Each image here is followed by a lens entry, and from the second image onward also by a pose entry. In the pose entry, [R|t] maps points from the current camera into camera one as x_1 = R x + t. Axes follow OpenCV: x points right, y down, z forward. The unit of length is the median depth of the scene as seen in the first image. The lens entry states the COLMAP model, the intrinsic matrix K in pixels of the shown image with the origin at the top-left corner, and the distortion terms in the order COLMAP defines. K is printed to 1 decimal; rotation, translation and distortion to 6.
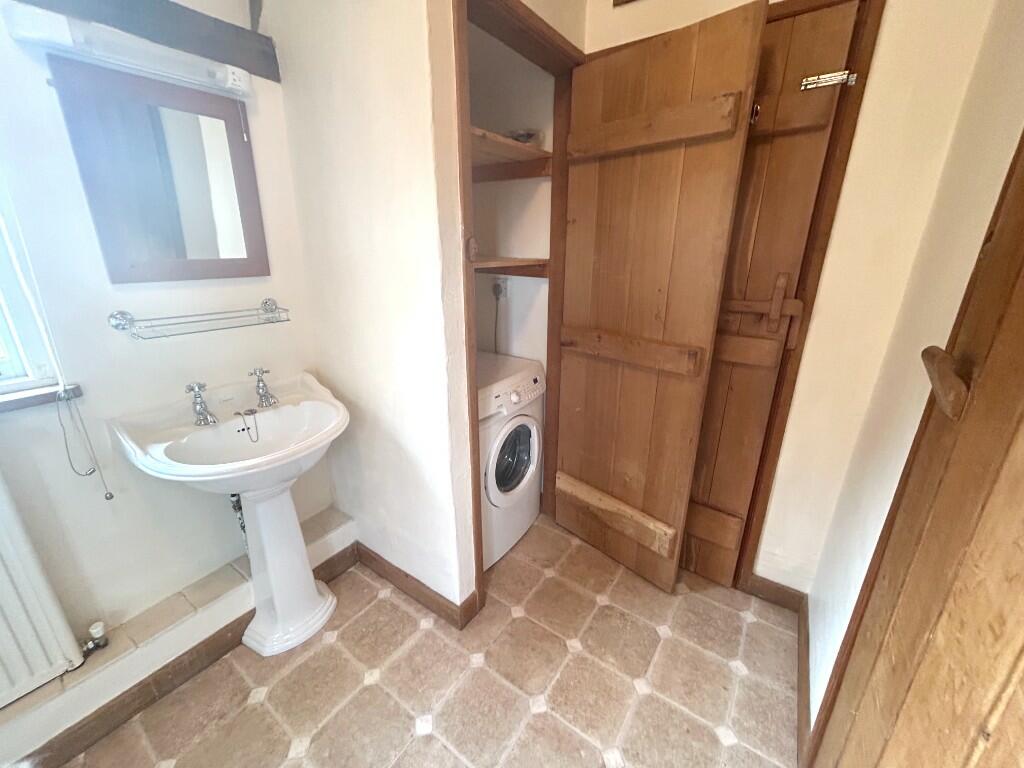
lens RADIAL K [[421.9, 0, 507.1], [0, 421.9, 381.3], [0, 0, 1]] dist [-0.002387, -0.000198]
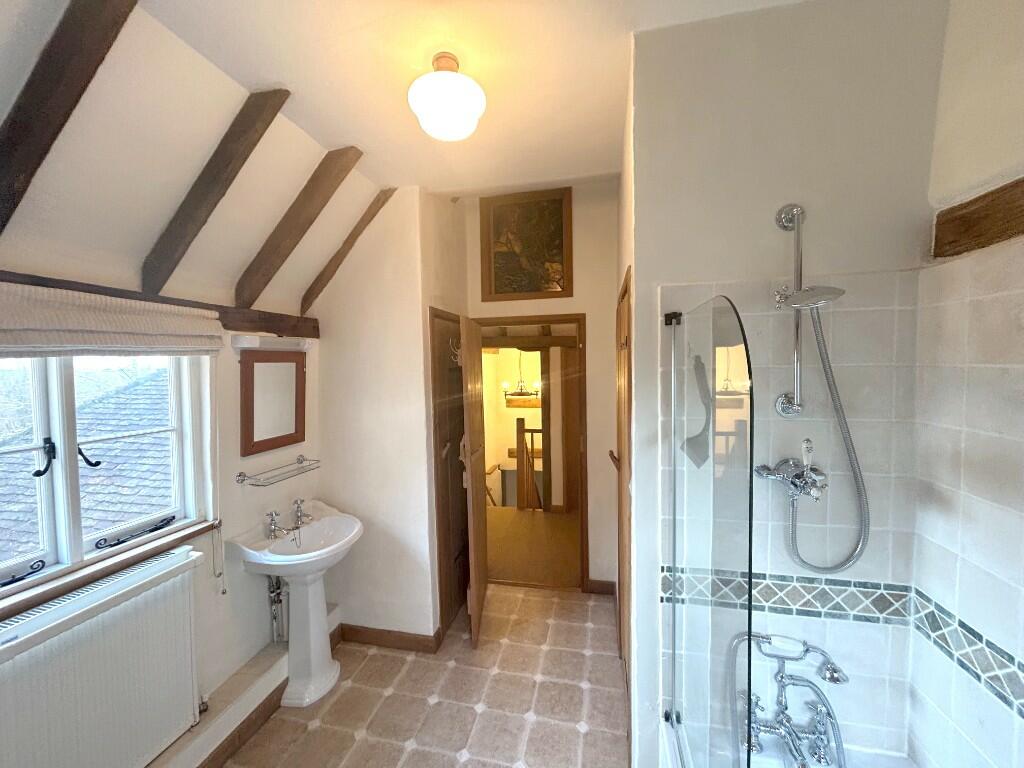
lens RADIAL K [[412.1, 0, 514.4], [0, 412.1, 382.4], [0, 0, 1]] dist [-0.002089, -0.000610]
pose [[0.922894, -0.041567, 0.382803, -0.425462], [0.145387, 0.958184, -0.246466, 0.050312], [-0.356551, 0.283117, 0.890346, -0.839799]]
